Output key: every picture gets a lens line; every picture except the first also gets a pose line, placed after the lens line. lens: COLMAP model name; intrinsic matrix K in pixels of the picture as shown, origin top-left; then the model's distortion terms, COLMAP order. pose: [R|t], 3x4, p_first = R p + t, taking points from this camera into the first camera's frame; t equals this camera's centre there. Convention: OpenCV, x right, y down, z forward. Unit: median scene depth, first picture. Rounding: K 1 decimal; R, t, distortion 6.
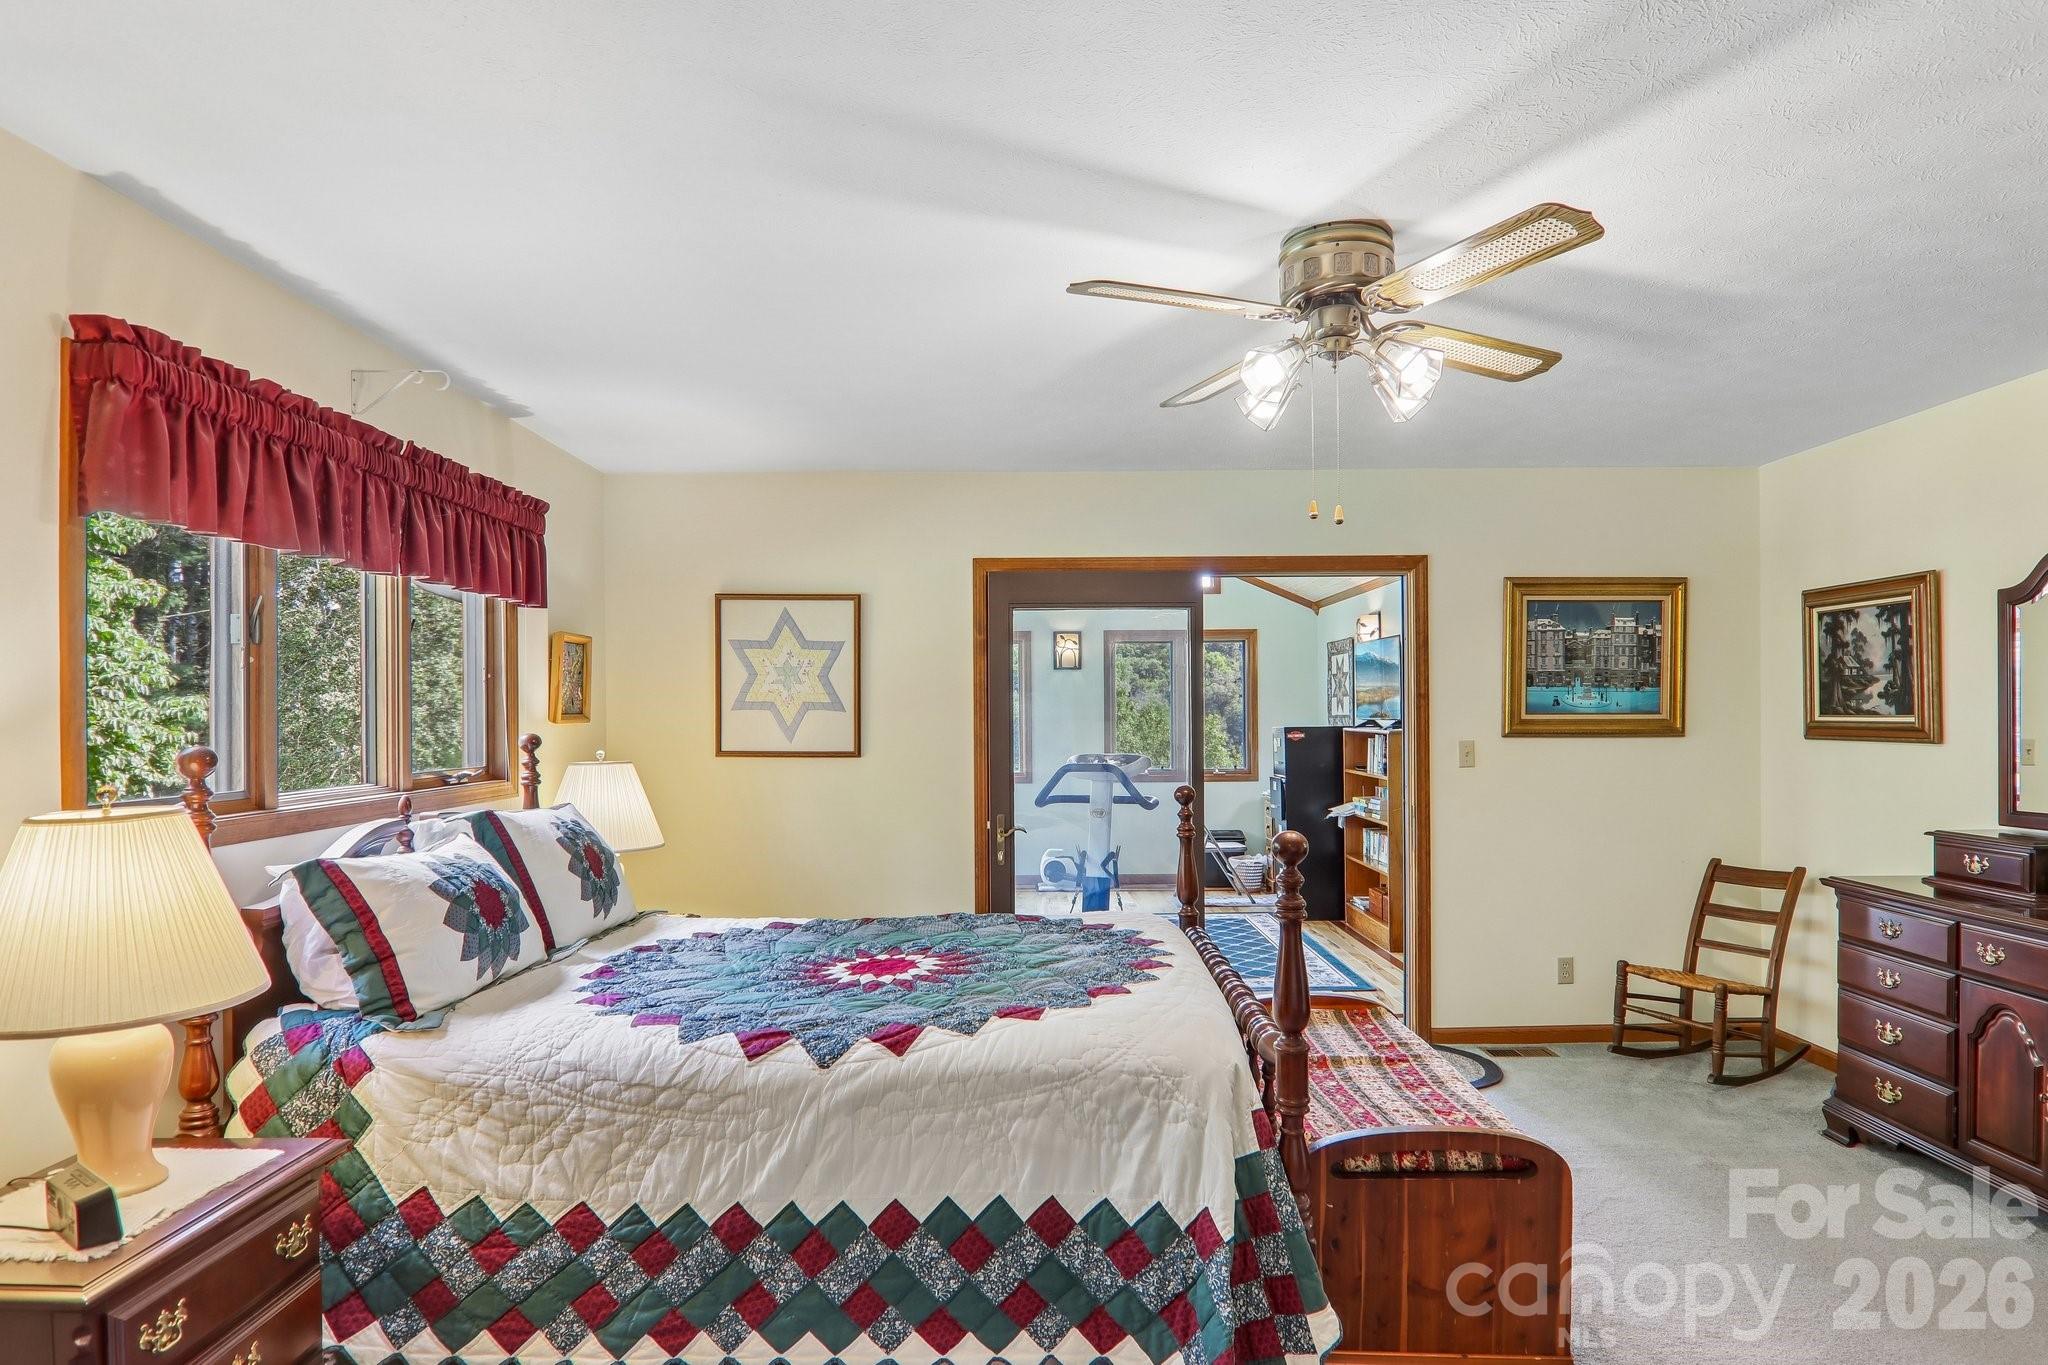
lens RADIAL K [[1154.4, 0, 1026.9], [0, 1154.4, 715.5], [0, 0, 1]] dist [0.003977, -0.019664]
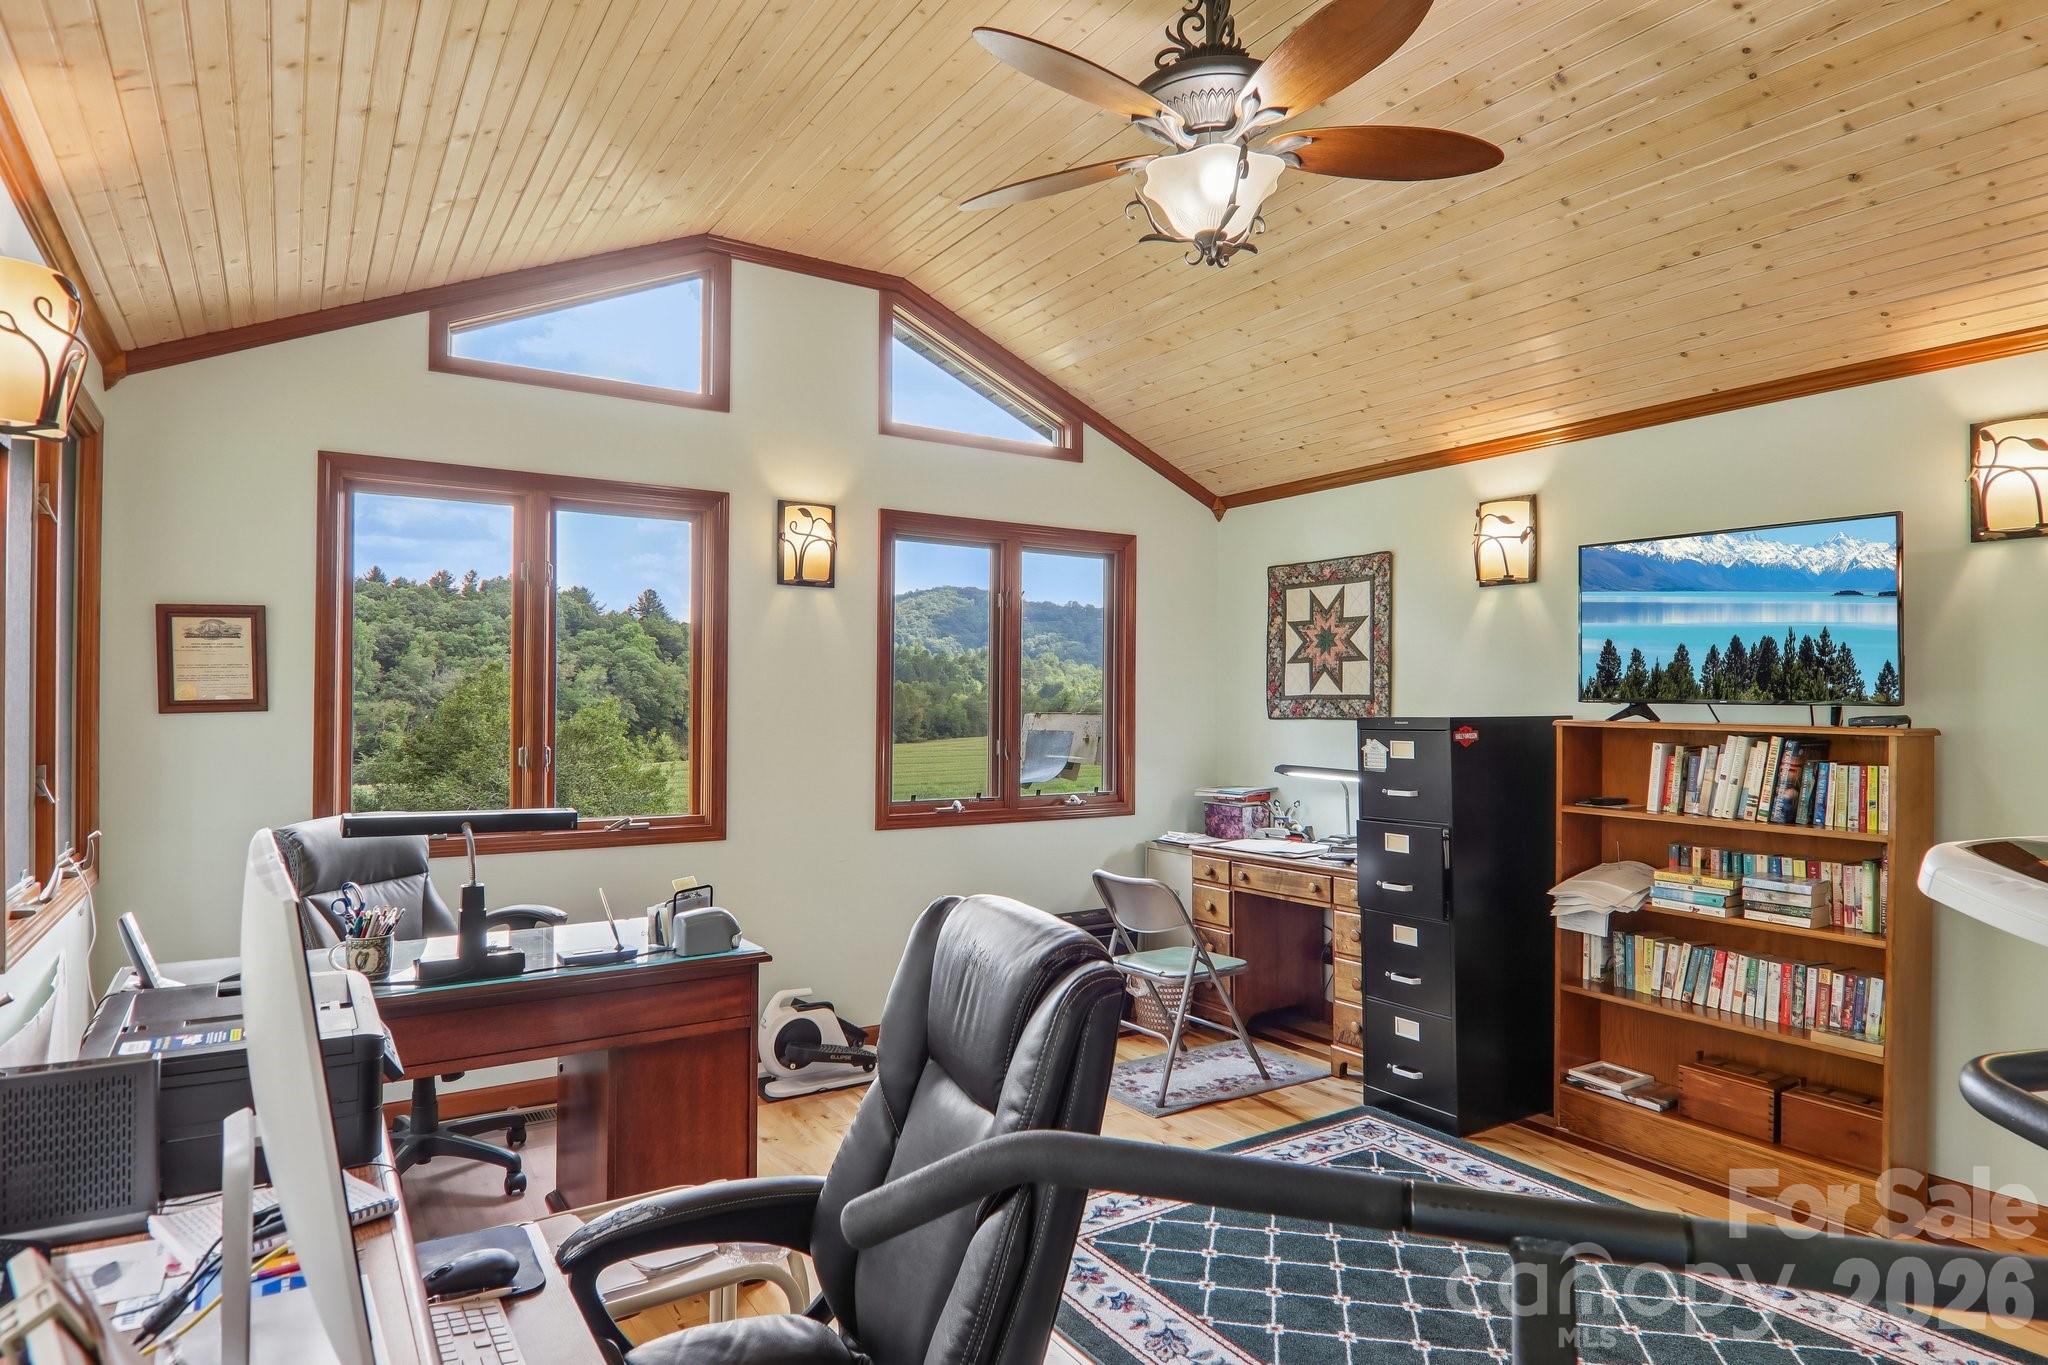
lens RADIAL K [[1154.4, 0, 1026.9], [0, 1154.4, 715.5], [0, 0, 1]] dist [0.003977, -0.019664]
pose [[0.839931, 0.005703, 0.542663, -0.150627], [-0.012217, 0.999890, 0.008402, 0.006513], [-0.542556, -0.013687, 0.839908, 0.607440]]
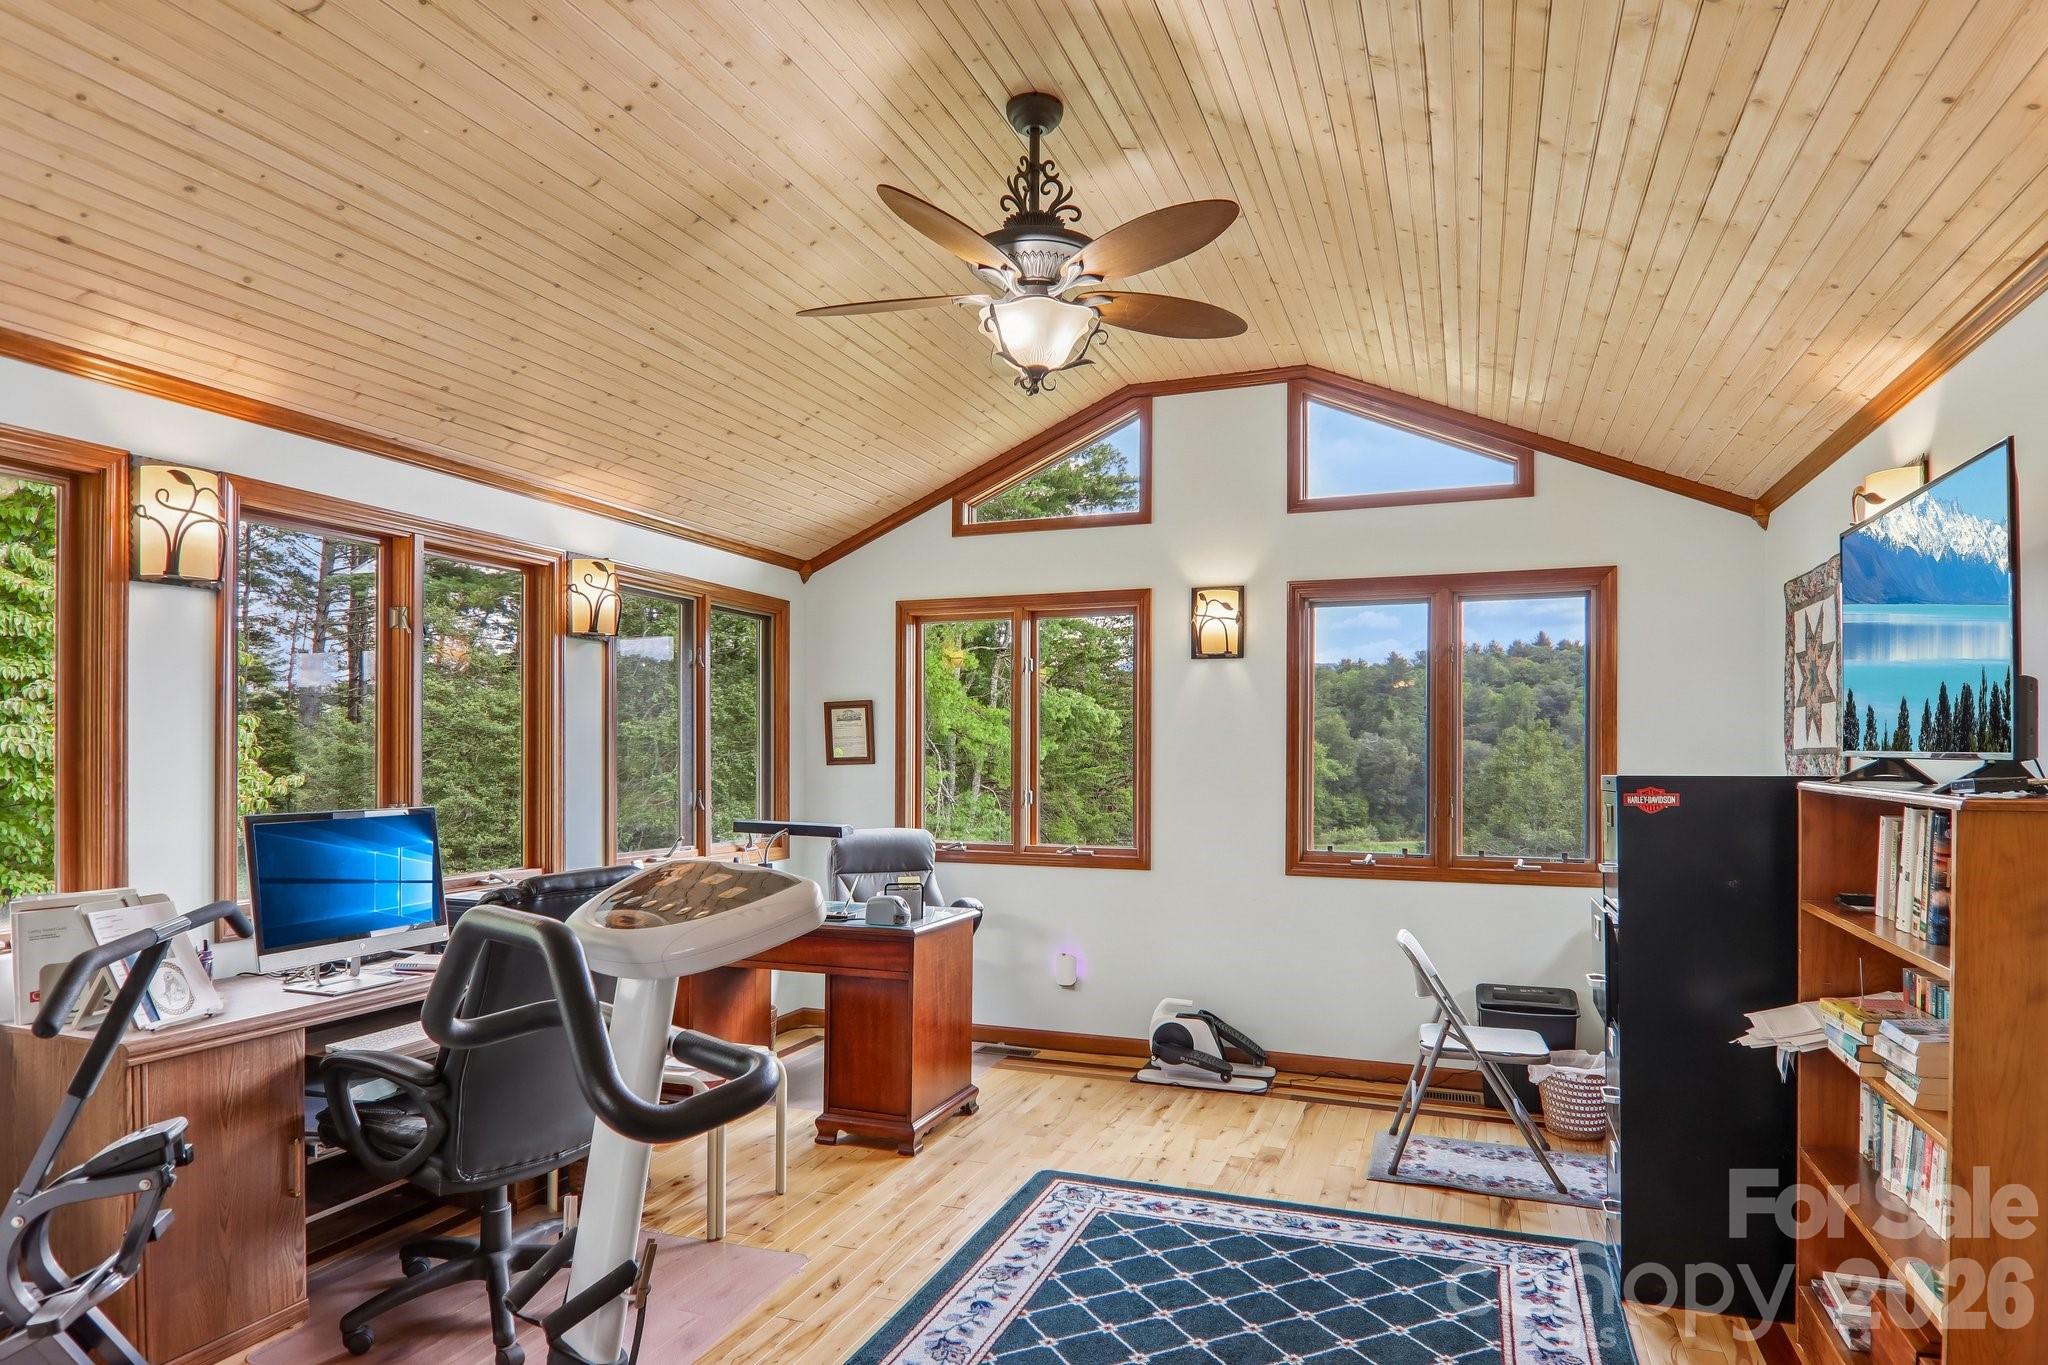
lens RADIAL K [[1158.7, 0, 1036.0], [0, 1158.7, 780.6], [0, 0, 1]] dist [0.001777, -0.008378]
pose [[0.936819, 0.017896, -0.349355, 0.153083], [-0.009715, 0.999636, 0.025154, 0.003461], [0.349678, -0.020171, 0.936653, 0.502786]]
